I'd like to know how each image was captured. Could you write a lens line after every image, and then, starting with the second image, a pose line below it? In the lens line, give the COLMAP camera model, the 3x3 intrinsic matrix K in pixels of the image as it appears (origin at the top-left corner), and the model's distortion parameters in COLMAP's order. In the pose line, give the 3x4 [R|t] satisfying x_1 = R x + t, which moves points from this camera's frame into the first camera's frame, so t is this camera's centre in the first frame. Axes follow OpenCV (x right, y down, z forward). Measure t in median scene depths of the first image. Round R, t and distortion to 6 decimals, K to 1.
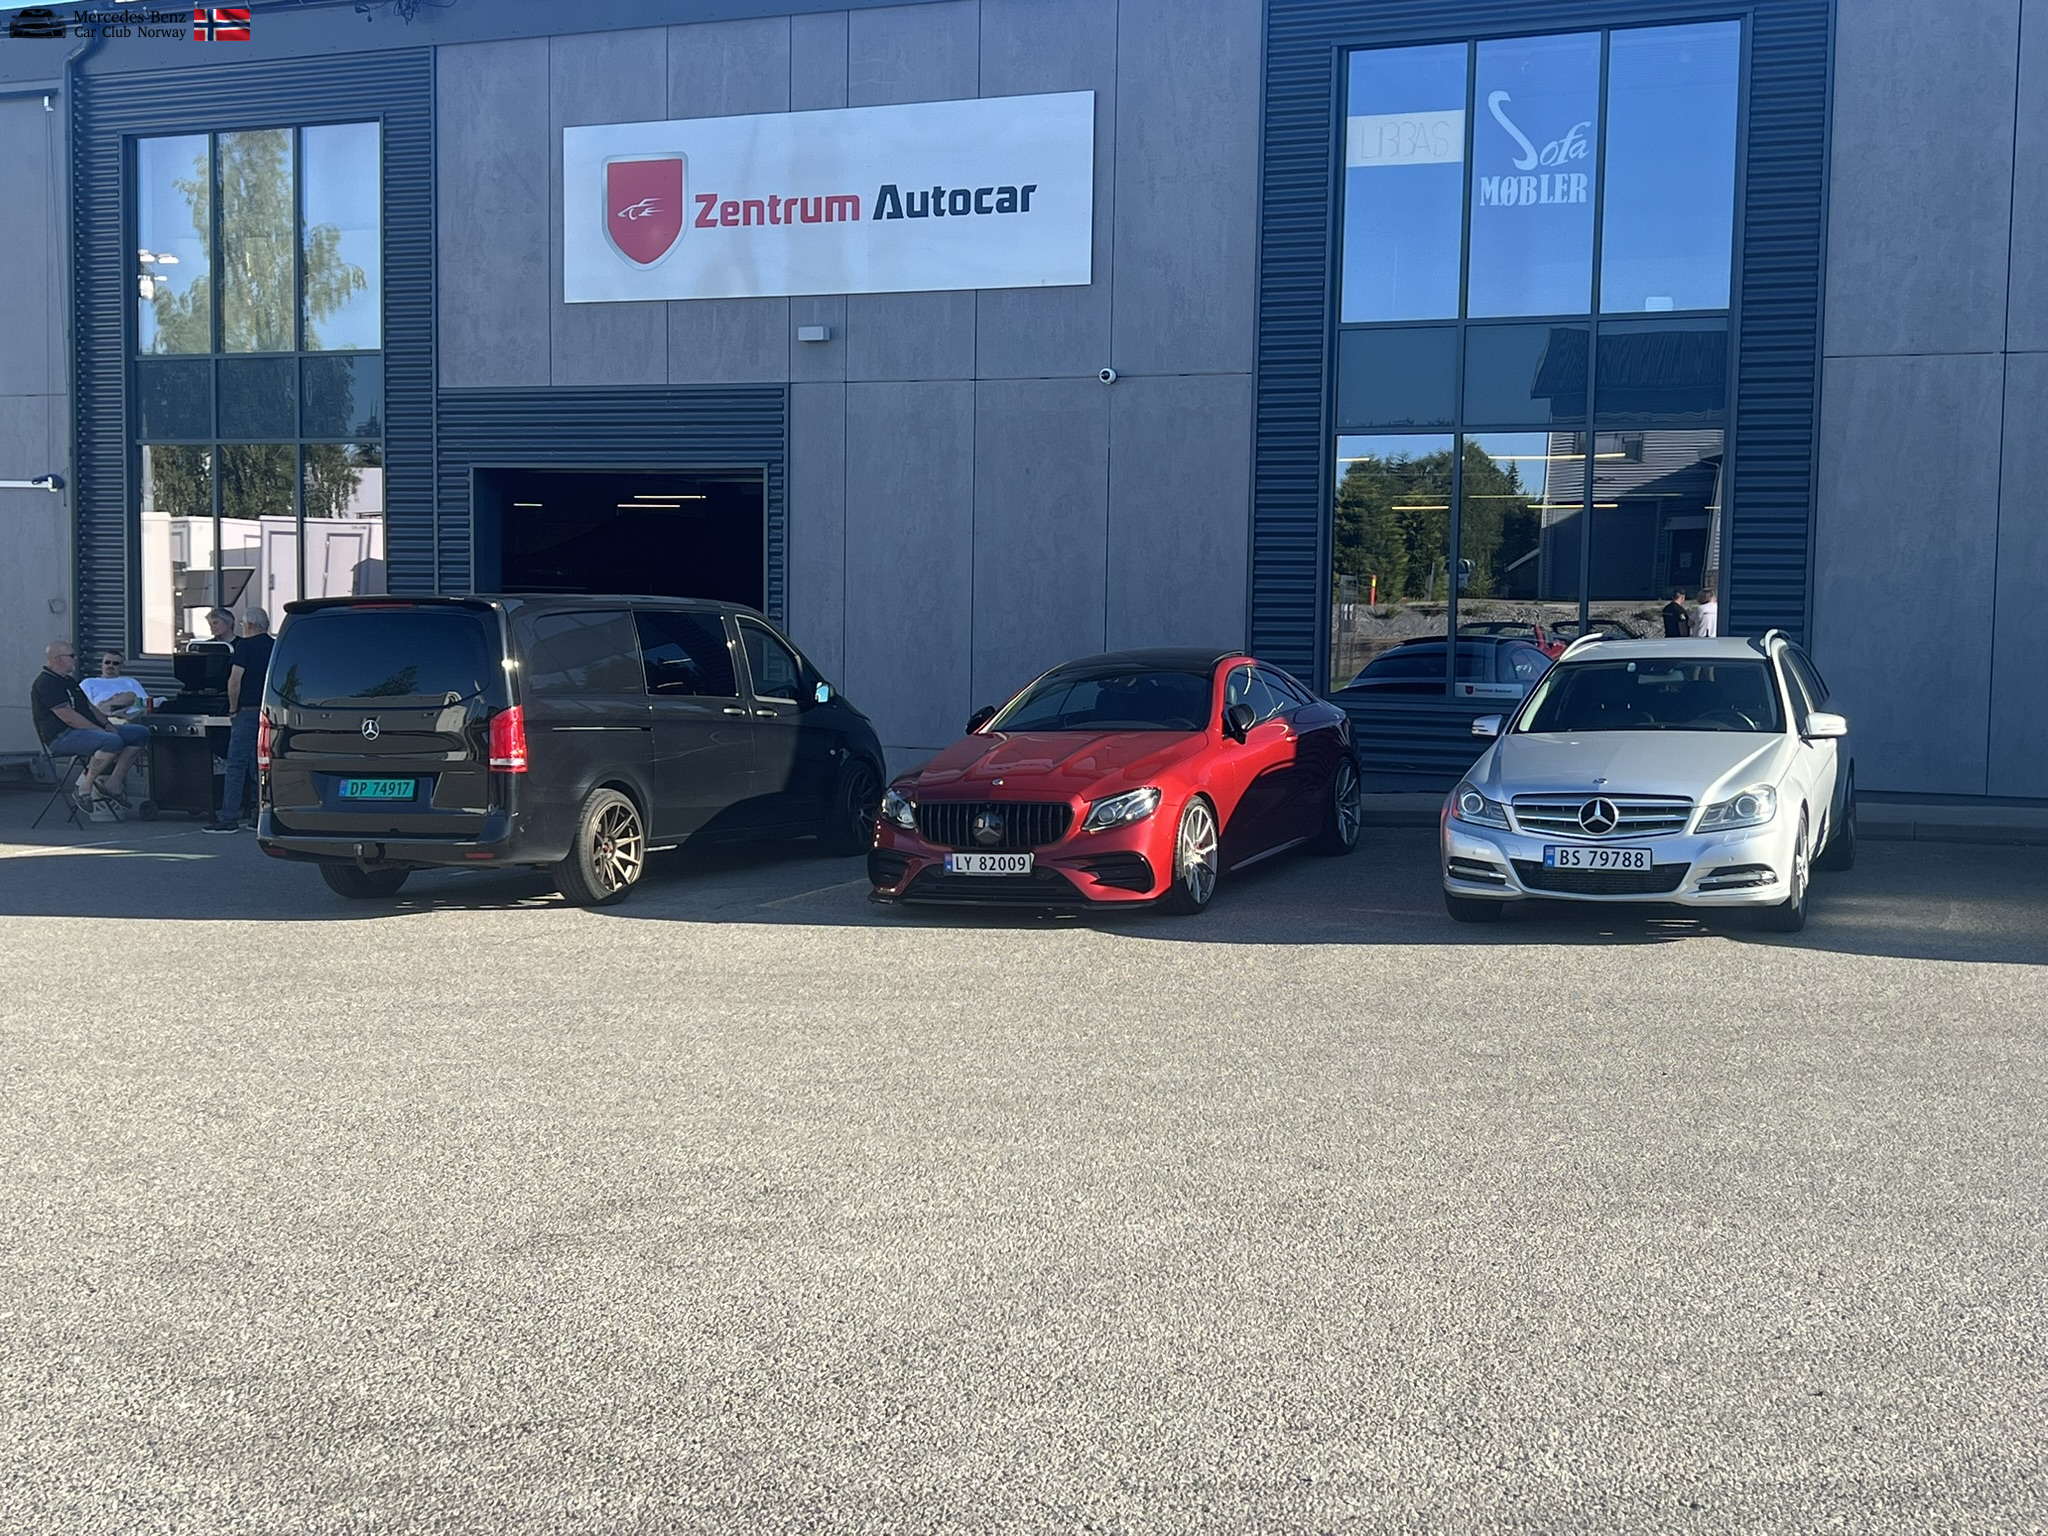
lens RADIAL K [[2539.4, 0, 1024.0], [0, 2539.4, 768.0], [0, 0, 1]] dist [-0.010380, -0.010589]
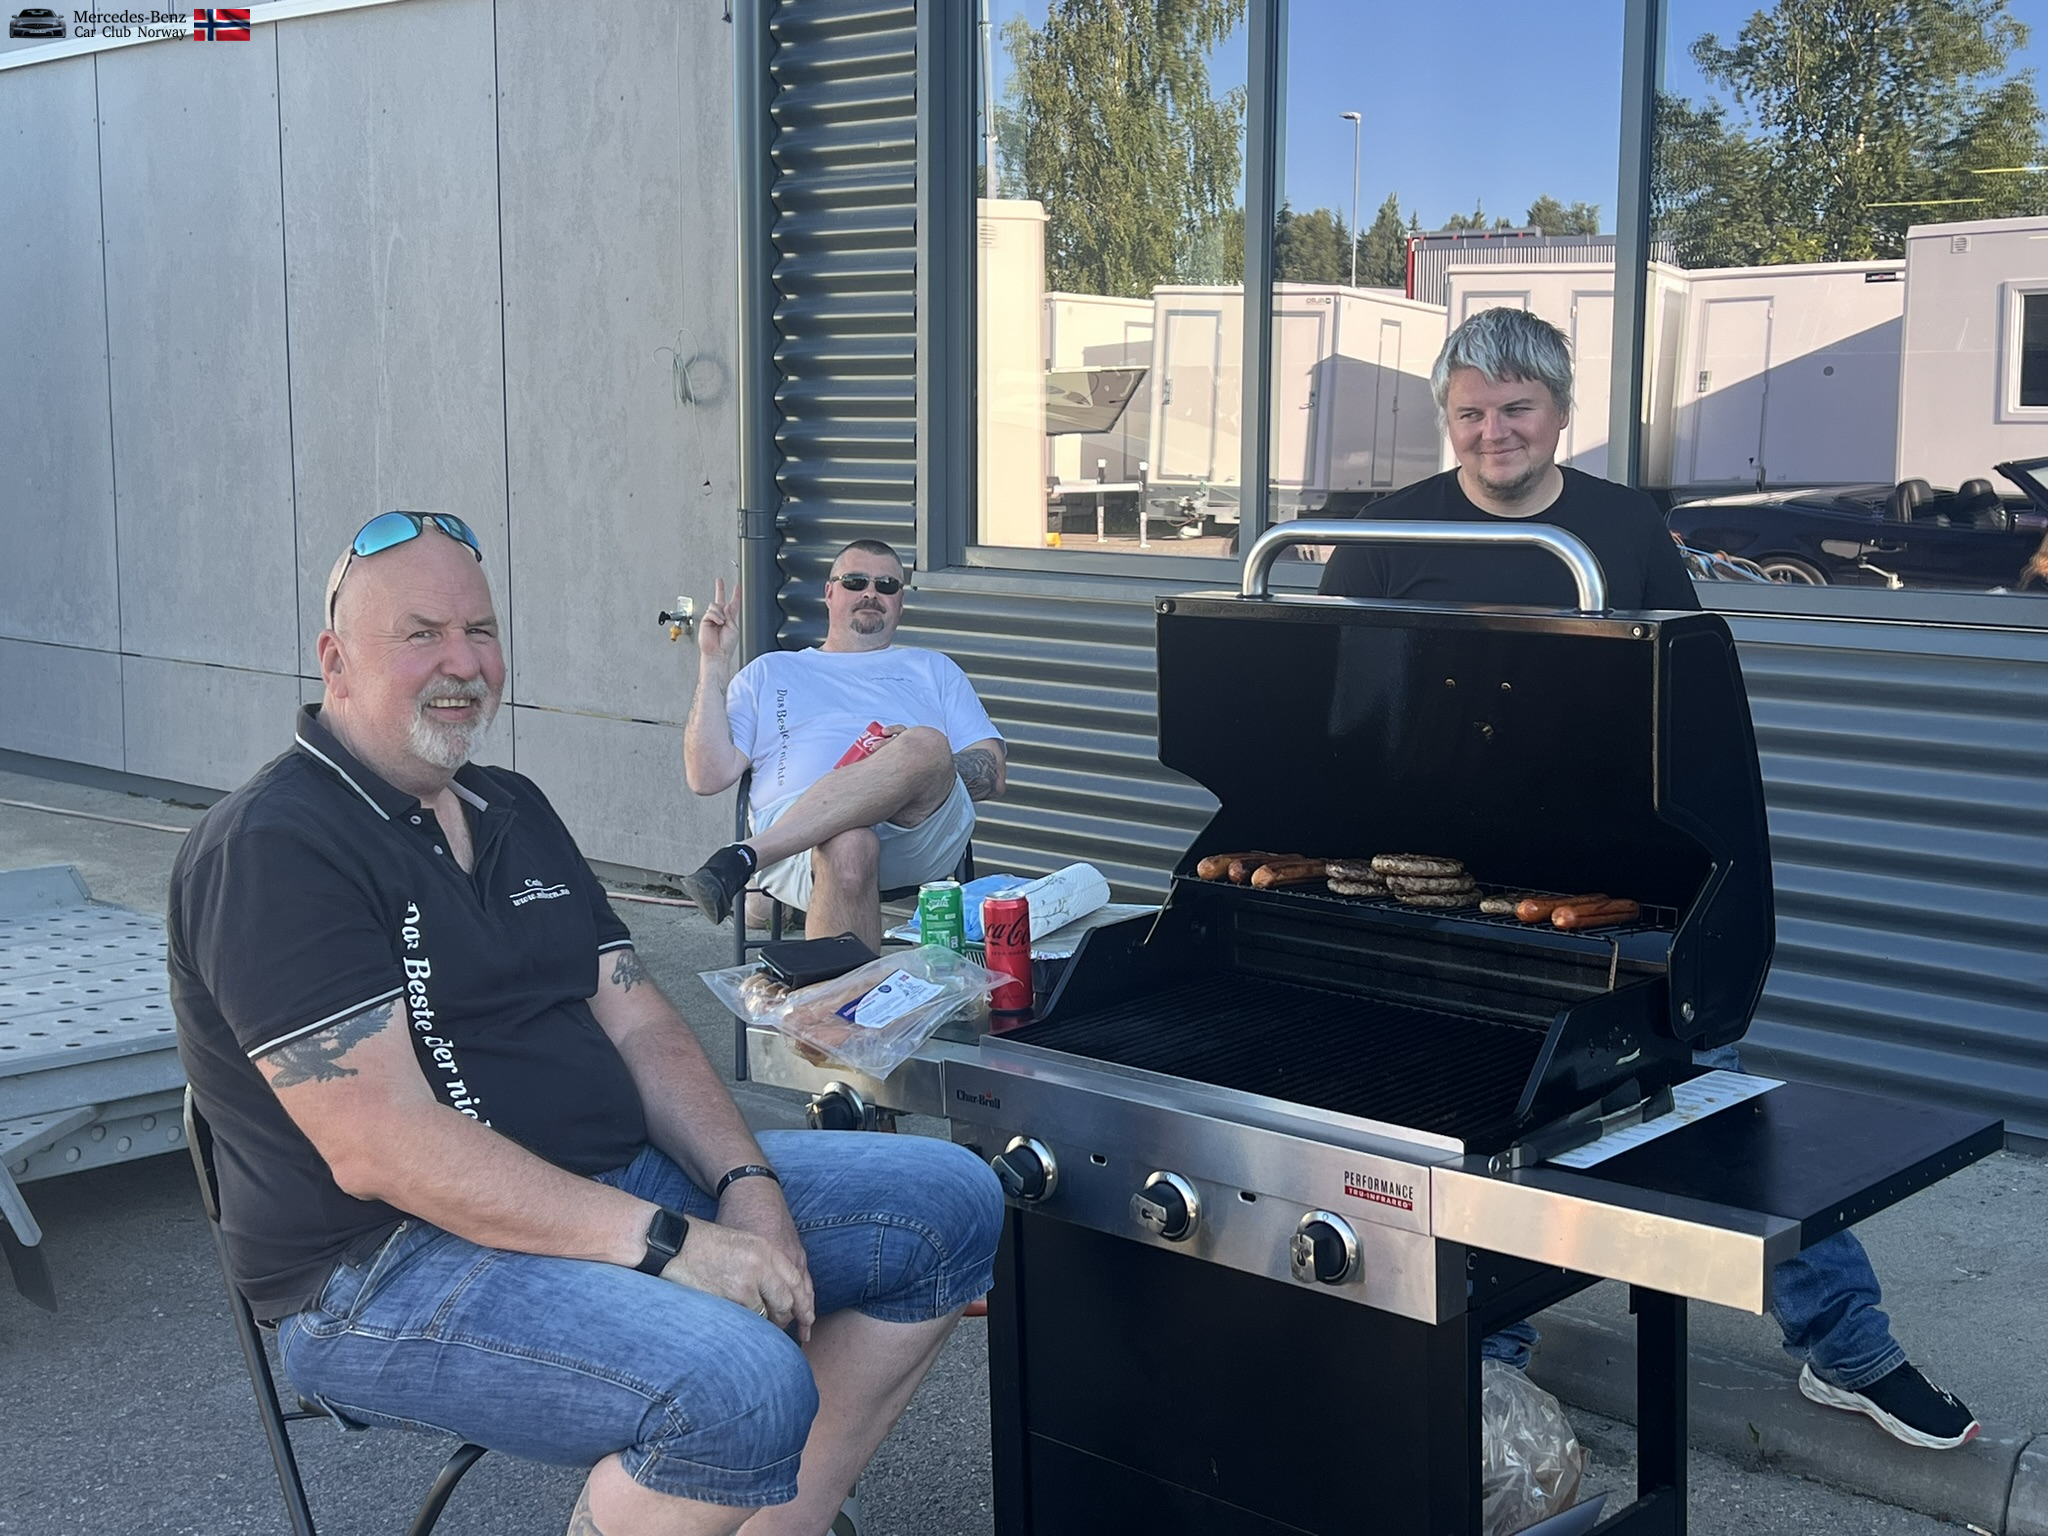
lens RADIAL K [[2539.4, 0, 1024.0], [0, 2539.4, 768.0], [0, 0, 1]] dist [-0.010380, -0.010589]
pose [[0.951298, 0.050973, -0.304028, -0.246800], [-0.032660, 0.997349, 0.065020, -0.038621], [0.306537, -0.051924, 0.950442, 0.707357]]
